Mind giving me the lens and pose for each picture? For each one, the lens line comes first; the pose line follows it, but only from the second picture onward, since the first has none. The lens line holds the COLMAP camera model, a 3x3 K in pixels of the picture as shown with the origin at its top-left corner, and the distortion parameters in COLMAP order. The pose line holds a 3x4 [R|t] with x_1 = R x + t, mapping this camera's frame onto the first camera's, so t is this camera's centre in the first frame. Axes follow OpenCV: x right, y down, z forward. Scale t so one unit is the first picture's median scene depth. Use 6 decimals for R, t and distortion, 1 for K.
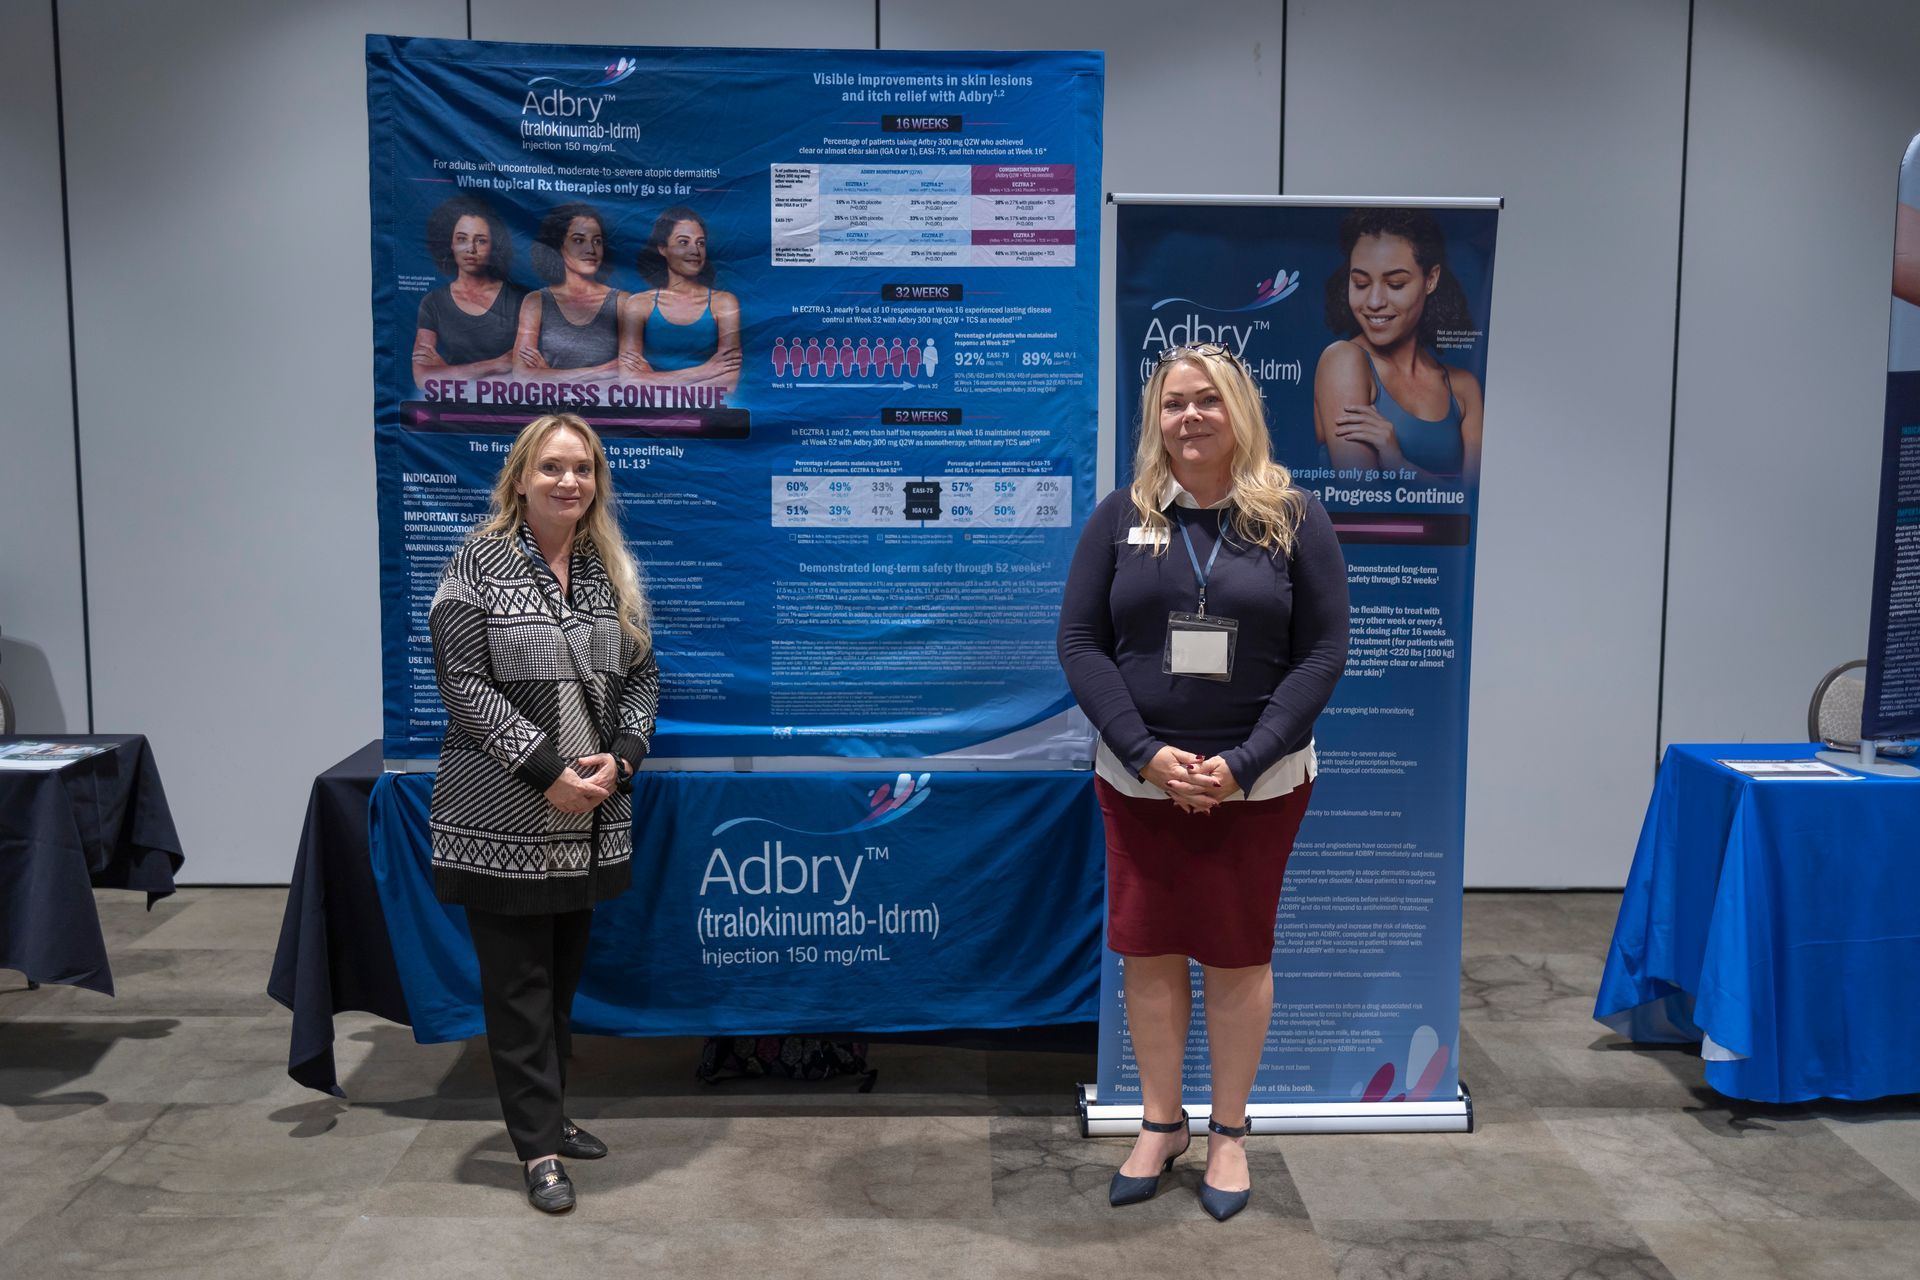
lens RADIAL K [[1873.2, 0, 958.4], [0, 1873.2, 653.5], [0, 0, 1]] dist [0.018512, -0.004458]
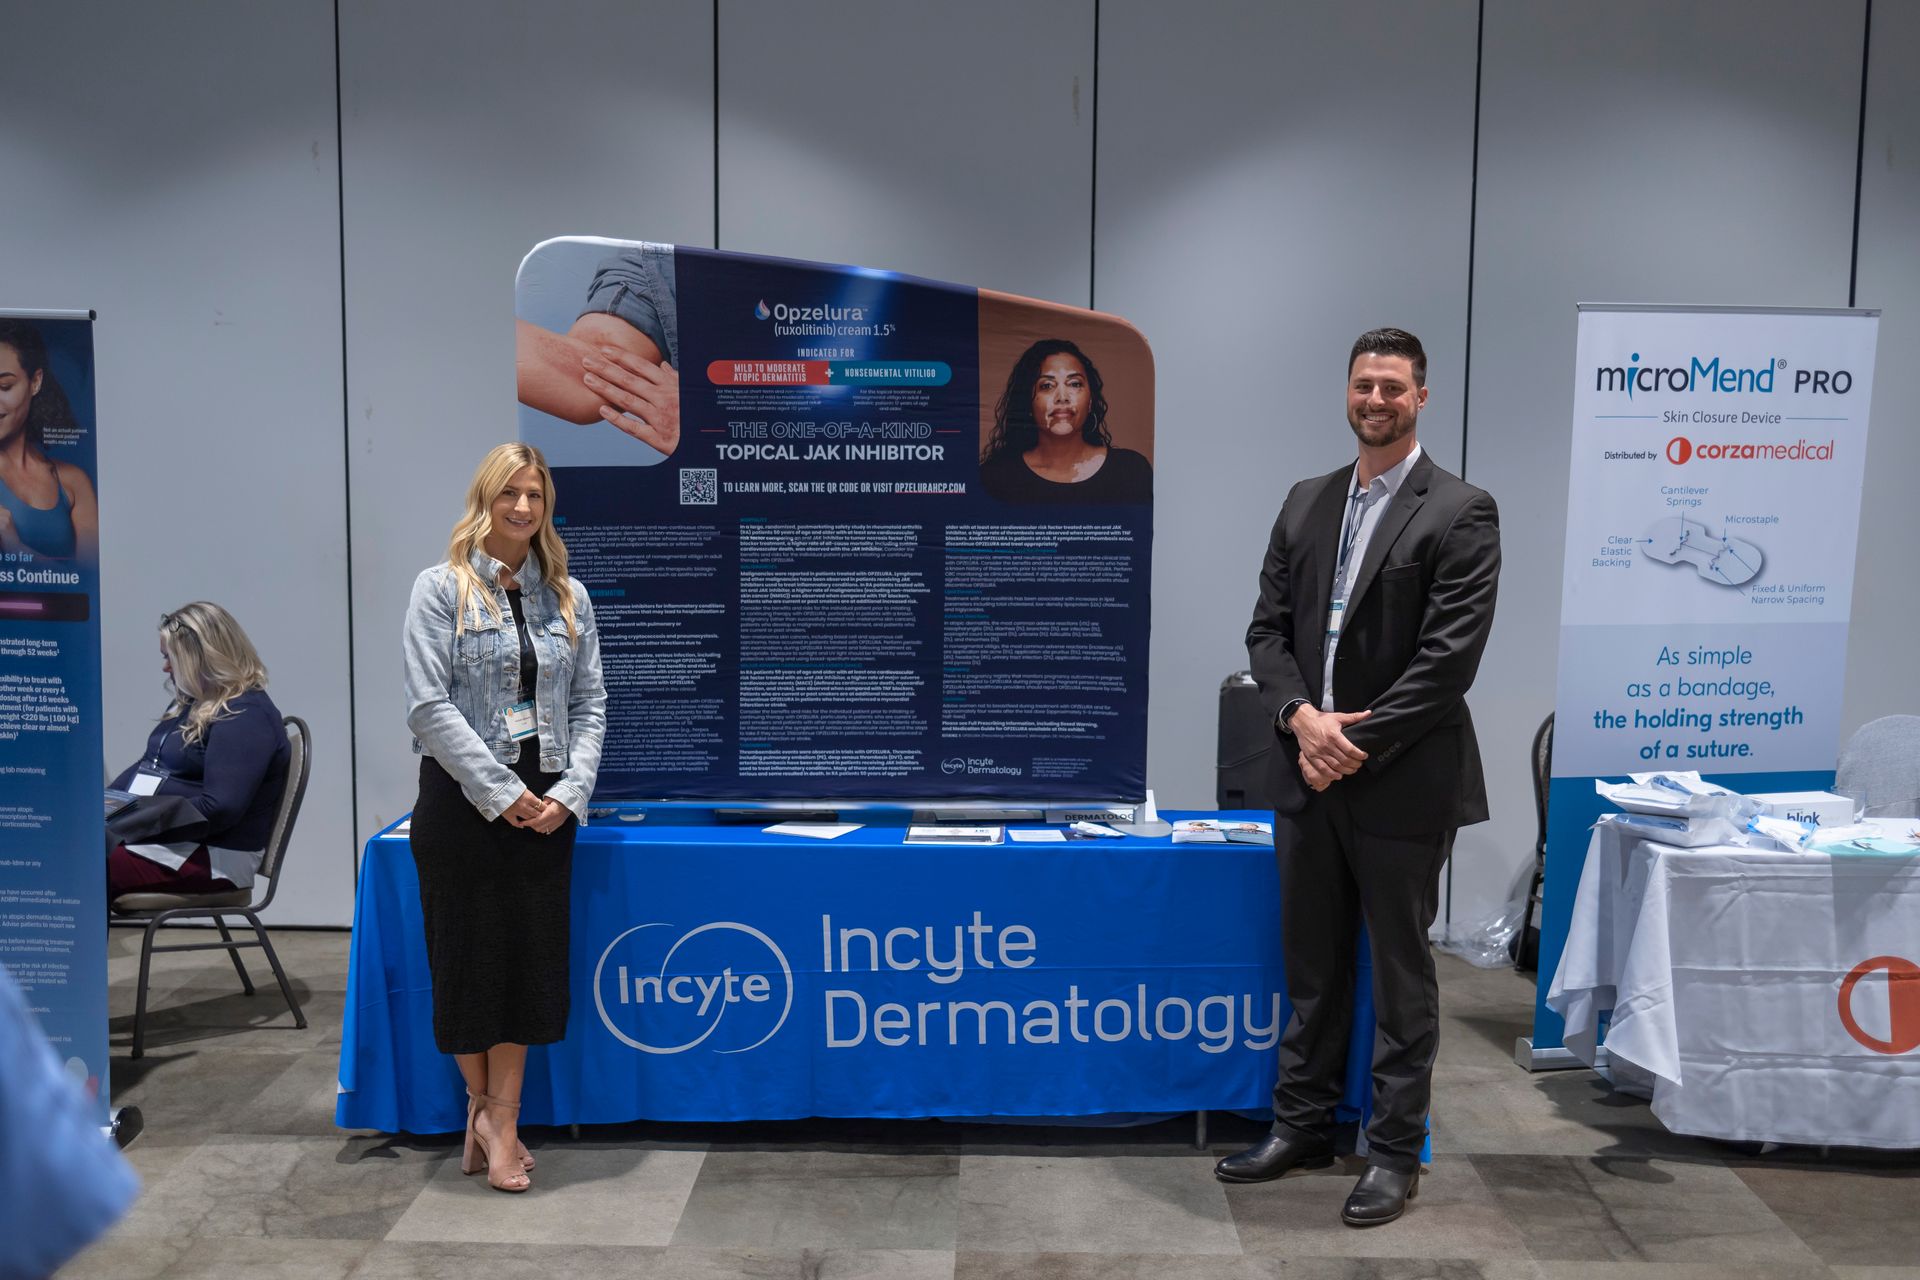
lens RADIAL K [[1873.2, 0, 958.4], [0, 1873.2, 653.5], [0, 0, 1]] dist [0.018512, -0.004458]
pose [[0.999227, 0.012903, -0.037142, 0.825859], [-0.013364, 0.999836, -0.012207, -0.032192], [0.036978, 0.012694, 0.999235, -0.087062]]
